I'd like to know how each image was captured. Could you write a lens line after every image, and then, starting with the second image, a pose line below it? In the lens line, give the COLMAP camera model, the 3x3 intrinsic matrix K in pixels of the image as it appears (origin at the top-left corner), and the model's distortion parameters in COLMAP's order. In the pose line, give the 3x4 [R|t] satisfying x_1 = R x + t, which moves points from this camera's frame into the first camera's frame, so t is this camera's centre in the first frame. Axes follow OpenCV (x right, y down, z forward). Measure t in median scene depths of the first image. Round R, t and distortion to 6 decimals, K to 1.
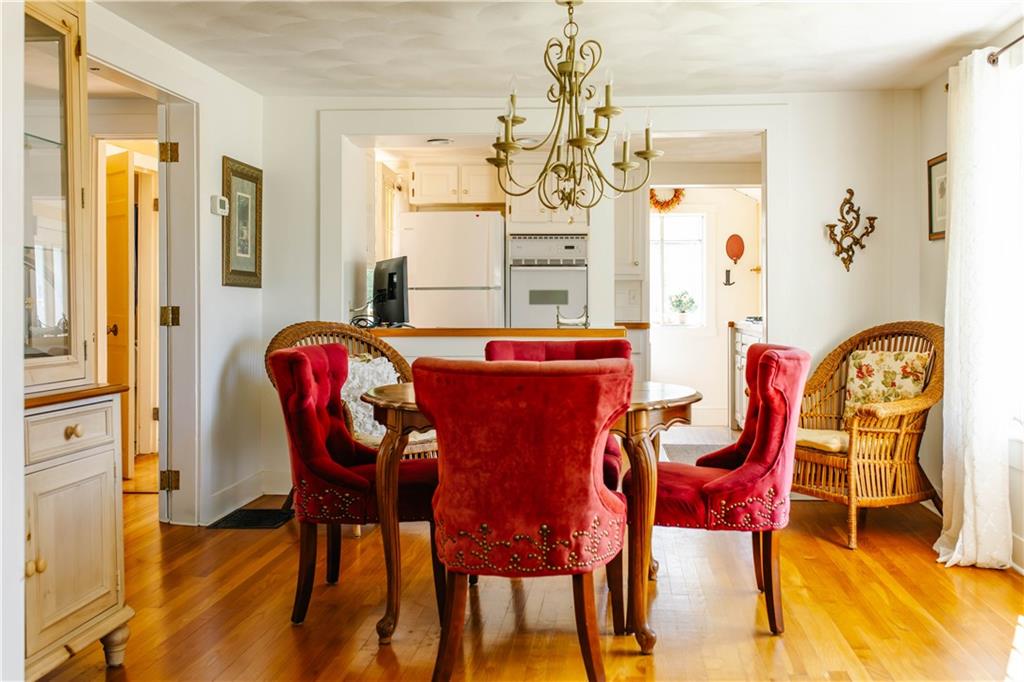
lens RADIAL K [[977.9, 0, 537.7], [0, 977.9, 336.6], [0, 0, 1]] dist [0.000237, 0.003962]
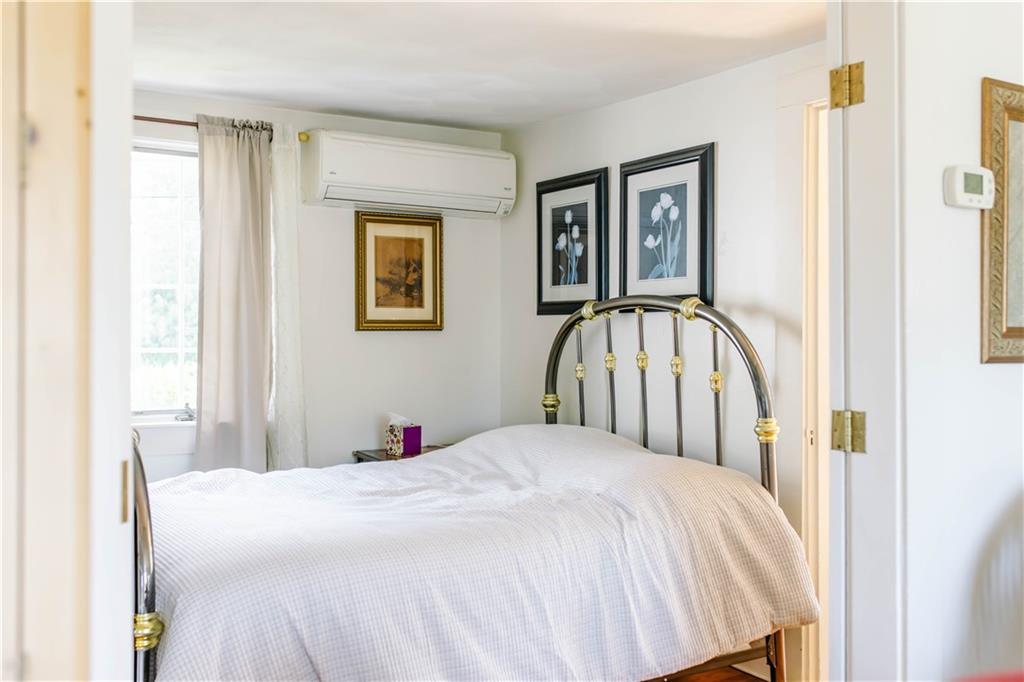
lens RADIAL K [[977.9, 0, 537.7], [0, 977.9, 336.6], [0, 0, 1]] dist [0.000237, 0.003962]
pose [[0.612329, -0.007136, -0.790571, -0.093676], [-0.017979, 0.999575, -0.022948, -0.052892], [0.790399, 0.028266, 0.611940, 0.588557]]
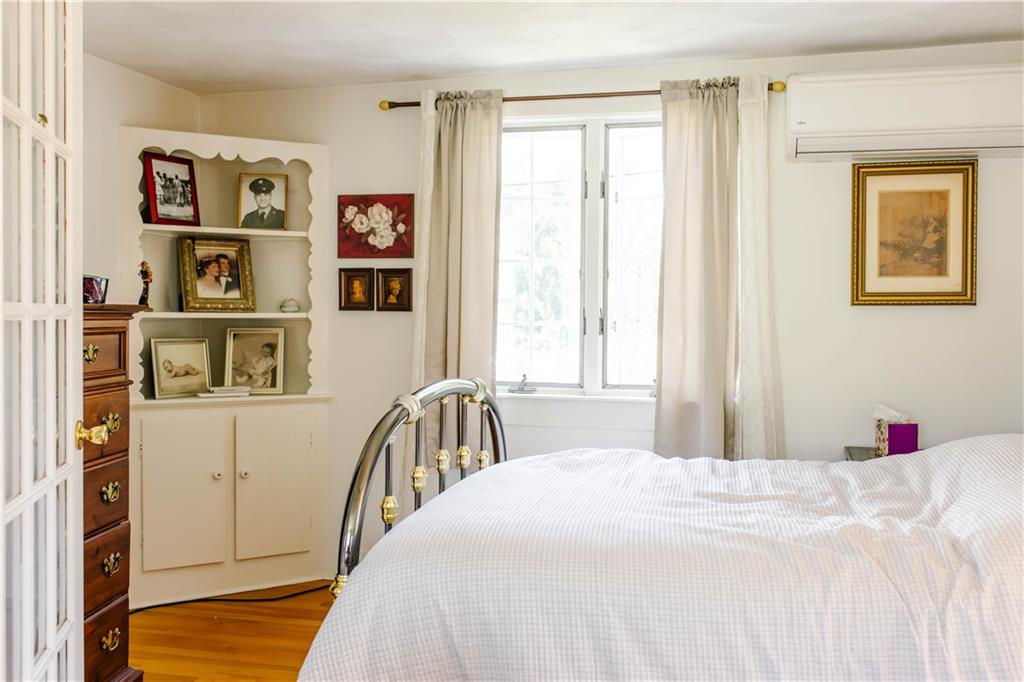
lens RADIAL K [[977.9, 0, 537.7], [0, 977.9, 336.6], [0, 0, 1]] dist [0.000237, 0.003962]
pose [[-0.156590, 0.018267, -0.987495, -0.113007], [-0.033887, 0.999141, 0.023856, -0.061554], [0.987082, 0.037199, -0.155837, 0.886866]]
